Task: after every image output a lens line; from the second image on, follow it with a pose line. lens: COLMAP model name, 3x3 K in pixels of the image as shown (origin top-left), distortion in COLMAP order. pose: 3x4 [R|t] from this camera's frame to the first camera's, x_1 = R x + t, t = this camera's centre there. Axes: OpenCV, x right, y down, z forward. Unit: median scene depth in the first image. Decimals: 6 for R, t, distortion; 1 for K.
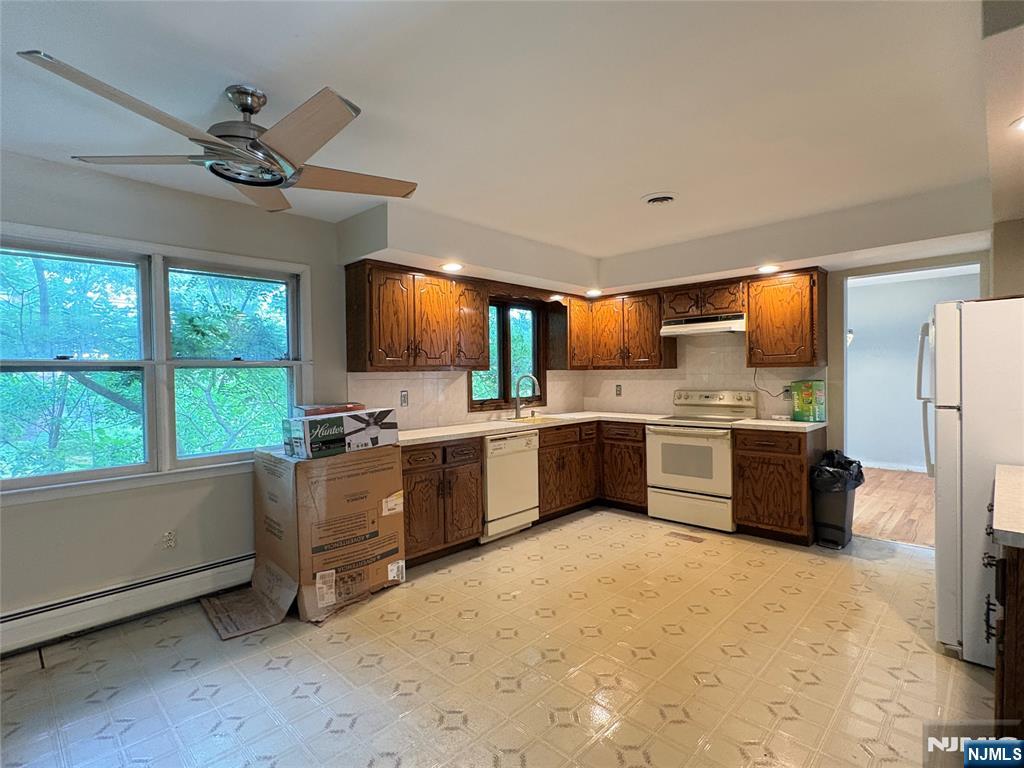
lens RADIAL K [[508.0, 0, 511.1], [0, 508.0, 387.0], [0, 0, 1]] dist [-0.000245, 0.001321]
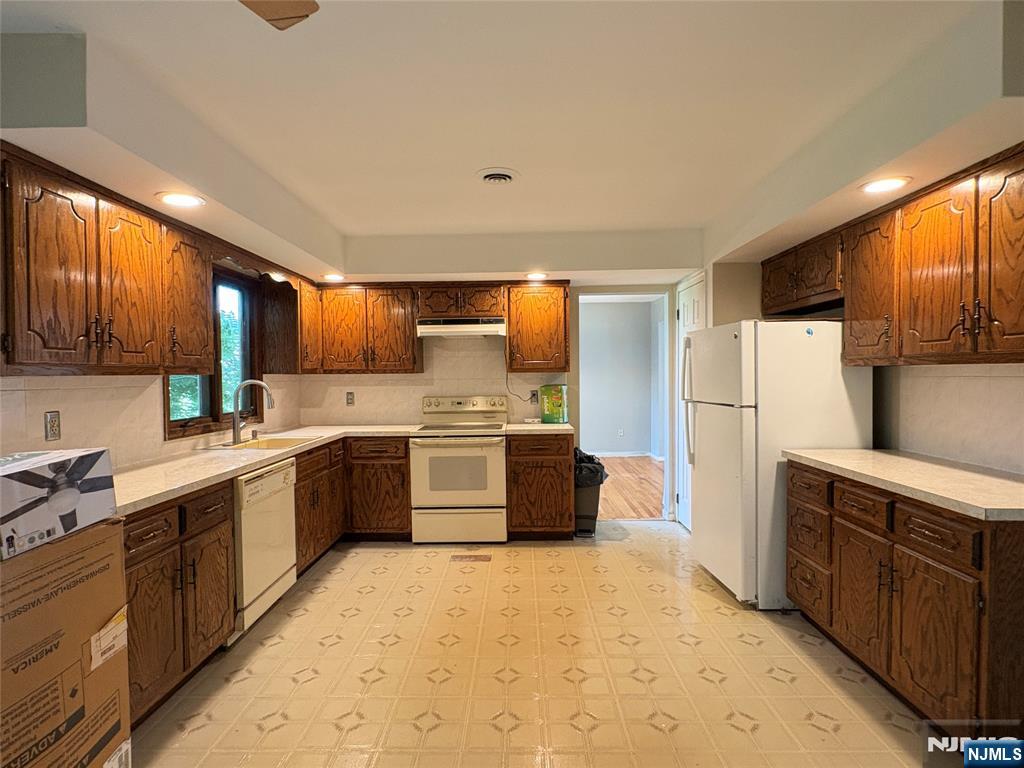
lens RADIAL K [[508.0, 0, 511.1], [0, 508.0, 387.0], [0, 0, 1]] dist [-0.000245, 0.001321]
pose [[0.733547, -0.011836, 0.679536, -0.210399], [0.017862, 0.999839, -0.001868, -0.008130], [-0.679404, 0.013508, 0.733640, 0.267390]]
